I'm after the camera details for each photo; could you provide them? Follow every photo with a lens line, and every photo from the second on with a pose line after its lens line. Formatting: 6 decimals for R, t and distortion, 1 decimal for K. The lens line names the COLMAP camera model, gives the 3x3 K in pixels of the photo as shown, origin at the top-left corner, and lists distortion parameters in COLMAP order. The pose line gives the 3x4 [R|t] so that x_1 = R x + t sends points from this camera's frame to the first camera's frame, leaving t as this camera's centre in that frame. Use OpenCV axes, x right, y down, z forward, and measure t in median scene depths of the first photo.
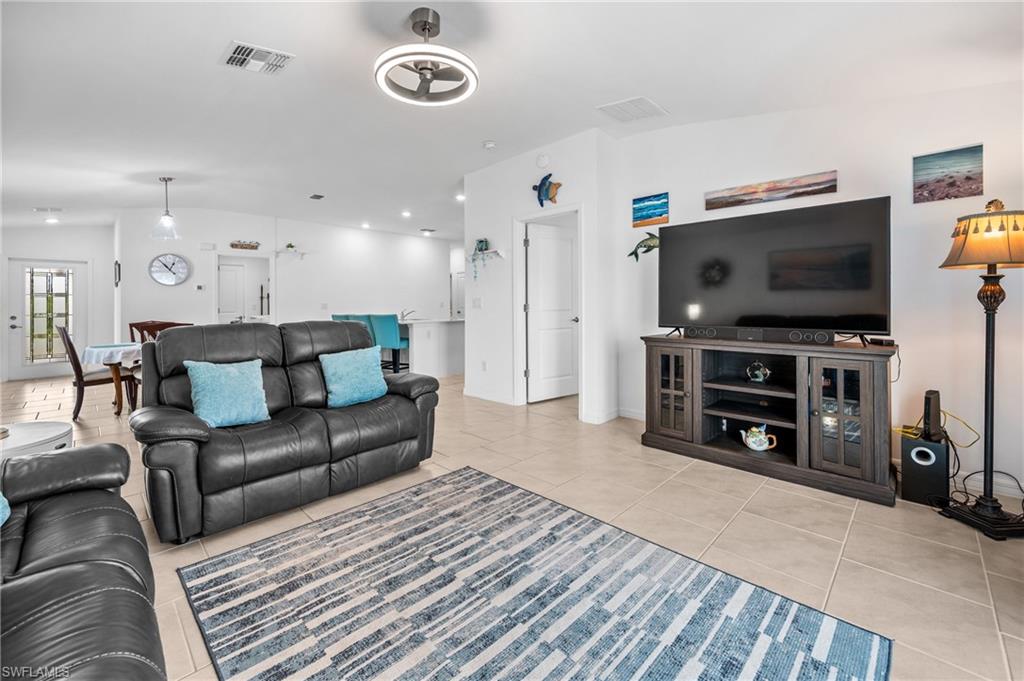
lens RADIAL K [[409.1, 0, 504.7], [0, 409.1, 304.8], [0, 0, 1]] dist [0.000877, -0.000017]
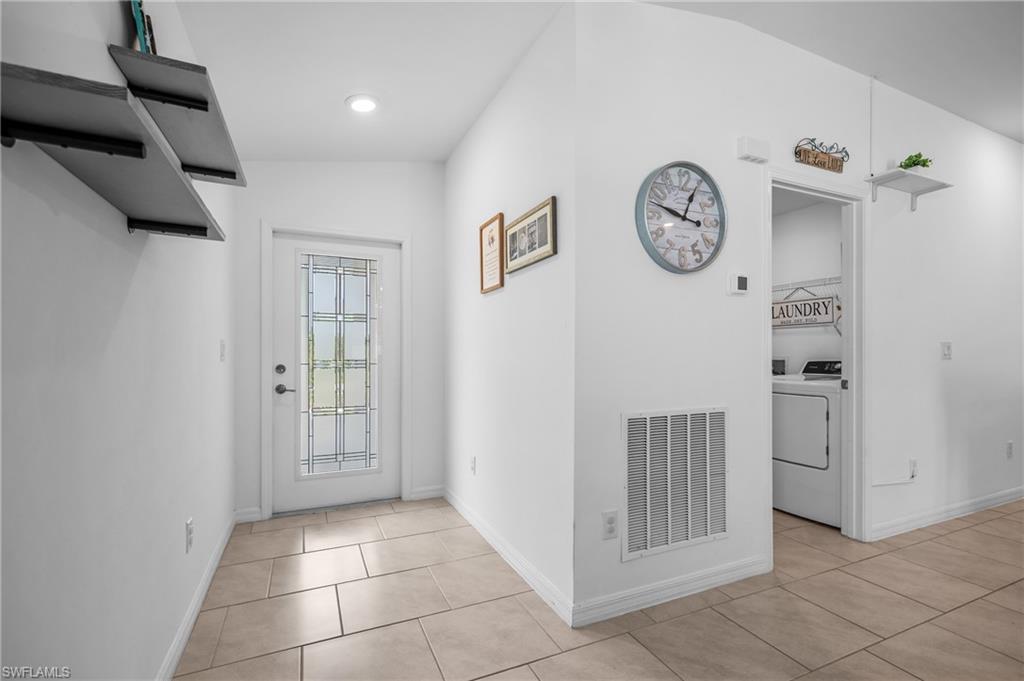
lens RADIAL K [[455.3, 0, 512.2], [0, 455.3, 344.7], [0, 0, 1]] dist [0.003626, -0.000192]
pose [[0.931308, 0.009643, -0.364104, -0.760770], [-0.010307, 0.999947, 0.000120, 0.003559], [0.364086, 0.003641, 0.931358, 0.611863]]
